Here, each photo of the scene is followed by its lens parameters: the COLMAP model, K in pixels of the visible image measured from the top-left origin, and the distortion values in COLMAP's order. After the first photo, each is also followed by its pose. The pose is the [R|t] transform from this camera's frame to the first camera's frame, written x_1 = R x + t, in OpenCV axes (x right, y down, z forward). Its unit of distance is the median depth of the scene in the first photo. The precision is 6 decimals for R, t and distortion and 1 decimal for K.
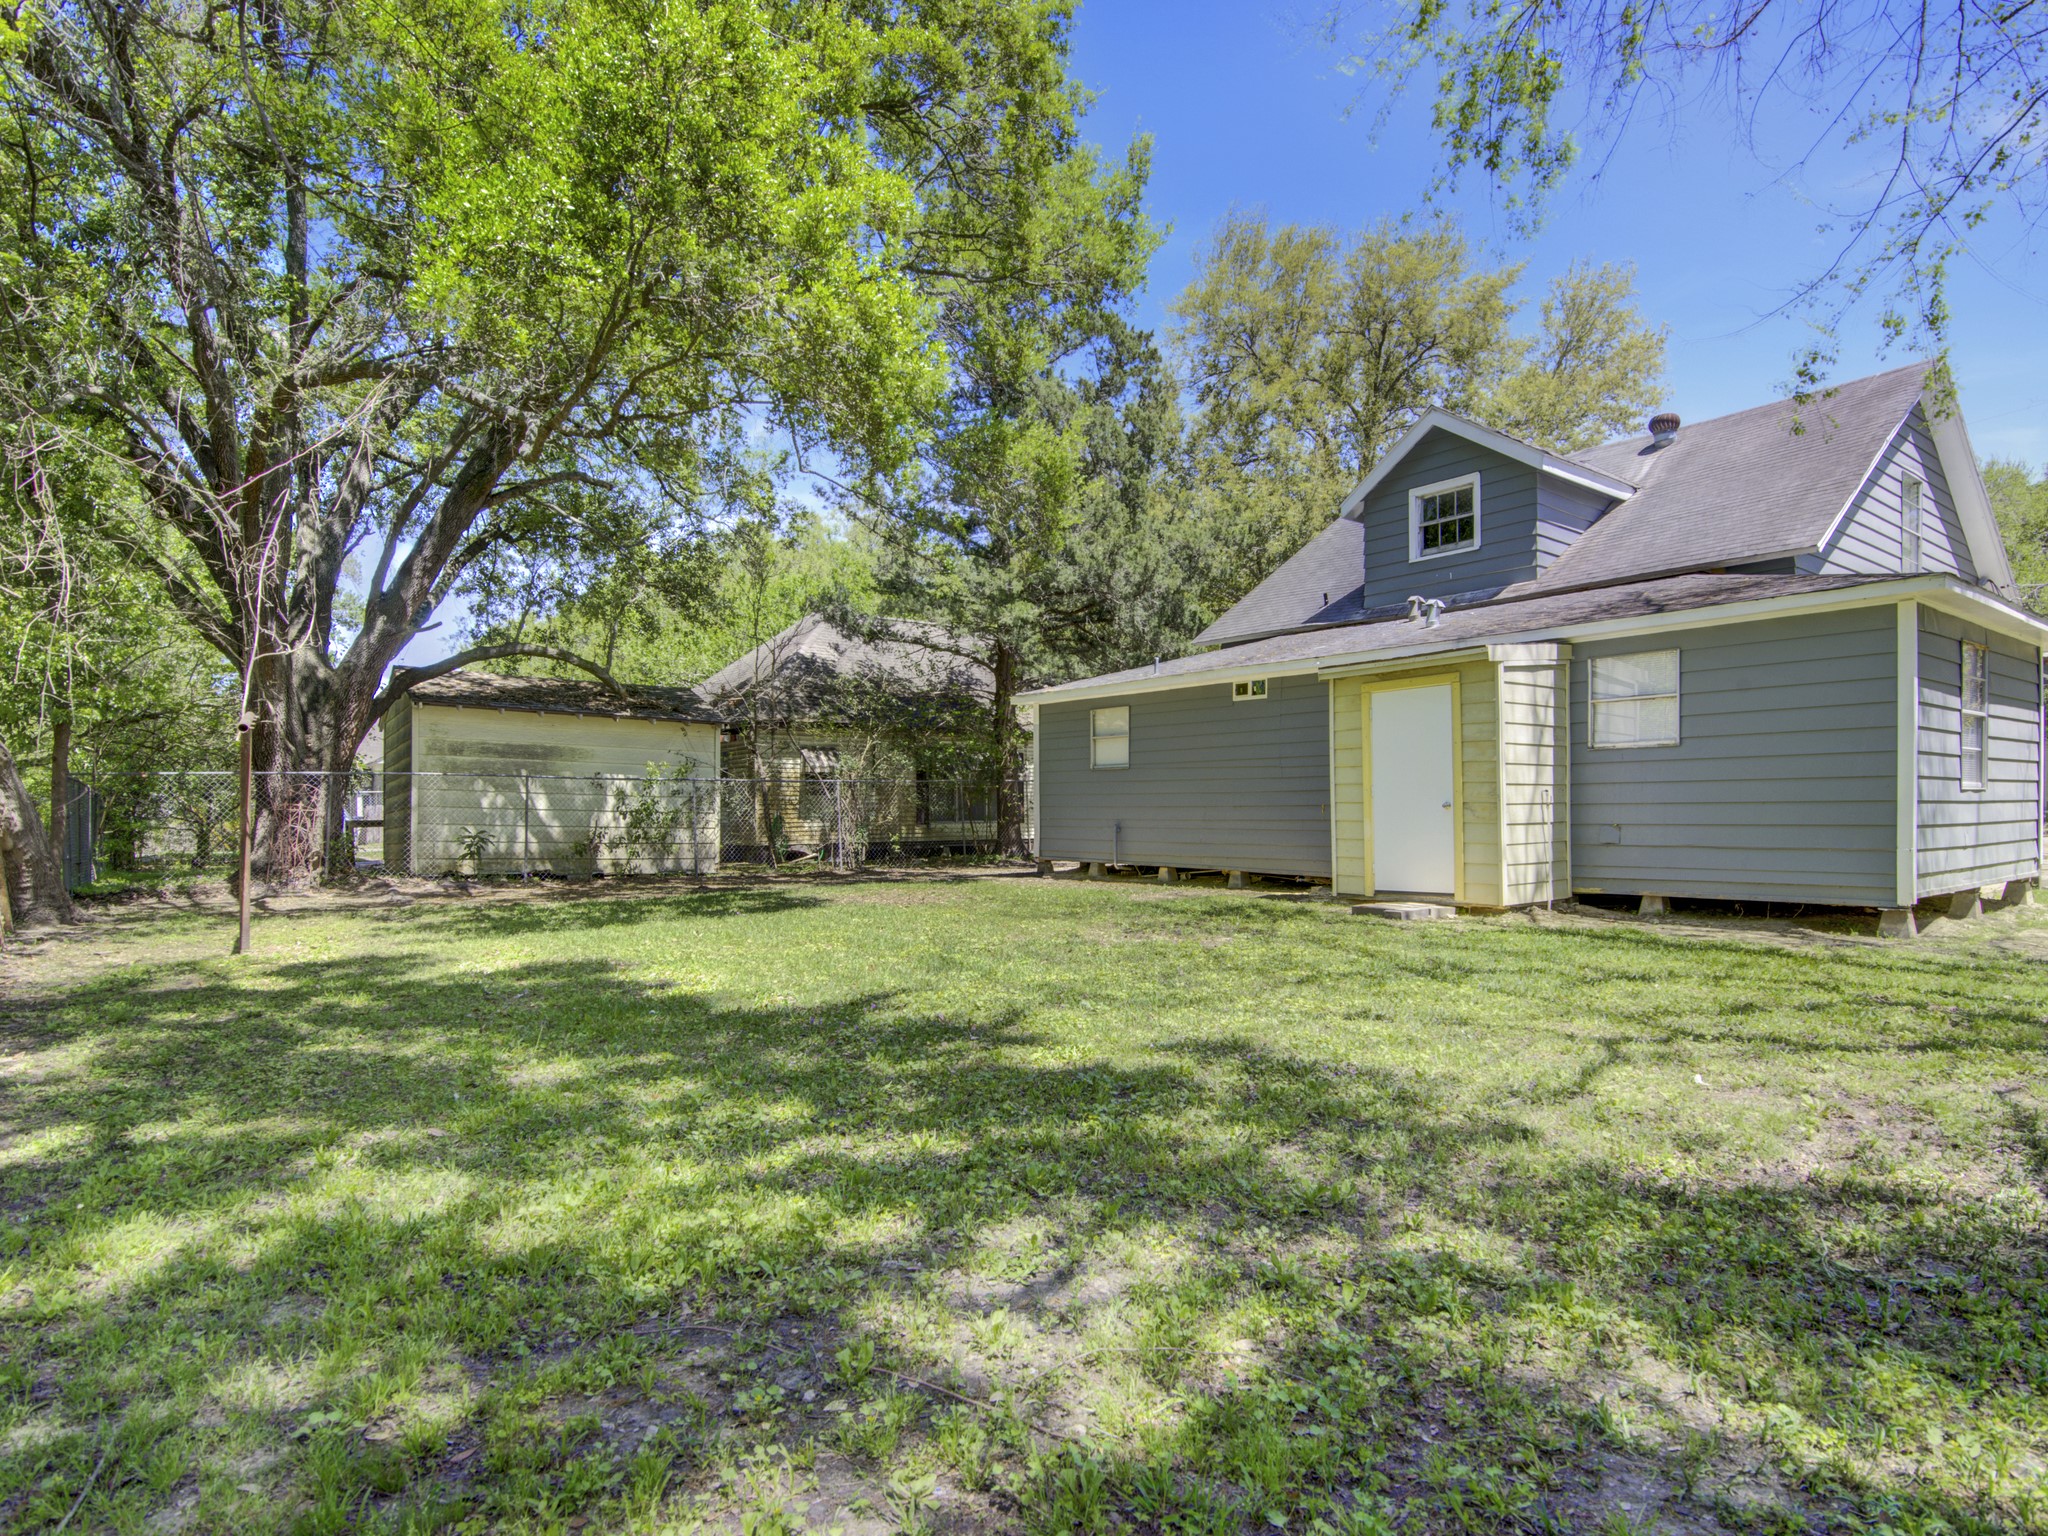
lens RADIAL K [[1100.0, 0, 1021.3], [0, 1100.0, 806.2], [0, 0, 1]] dist [-0.000292, 0.000038]
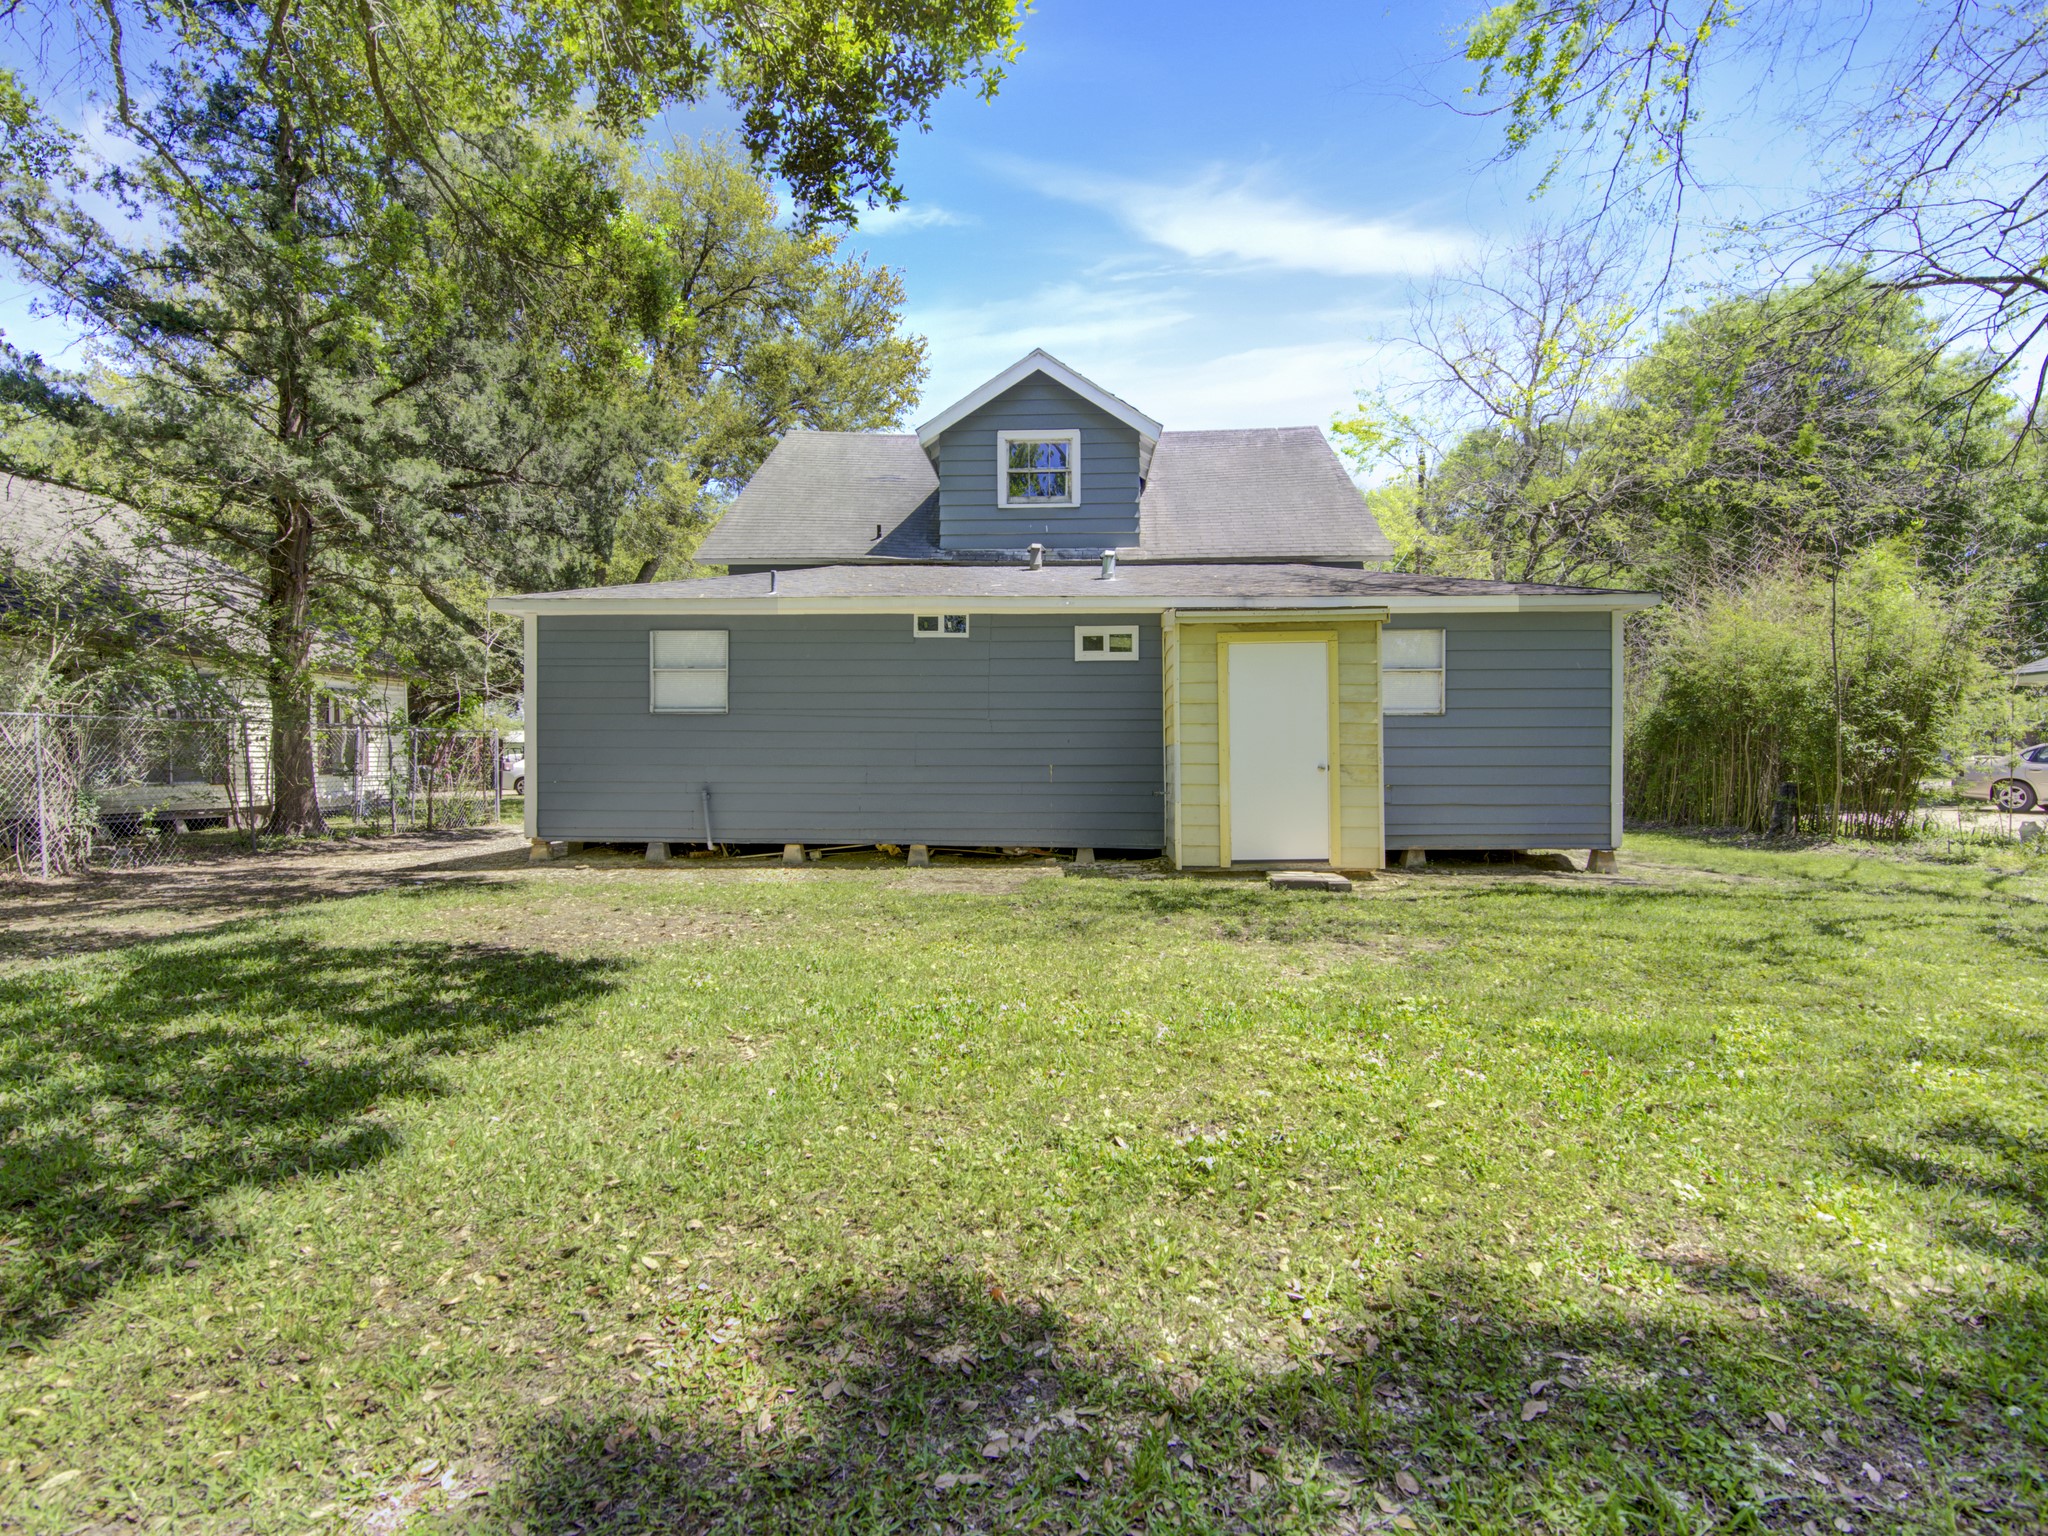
lens RADIAL K [[1061.1, 0, 1024.0], [0, 1061.1, 768.0], [0, 0, 1]] dist [-0.000942, 0.000102]
pose [[0.661319, 0.002488, 0.750100, -0.326500], [-0.006520, 0.999976, 0.002432, -0.000734], [-0.750076, -0.006499, 0.661320, 0.395218]]
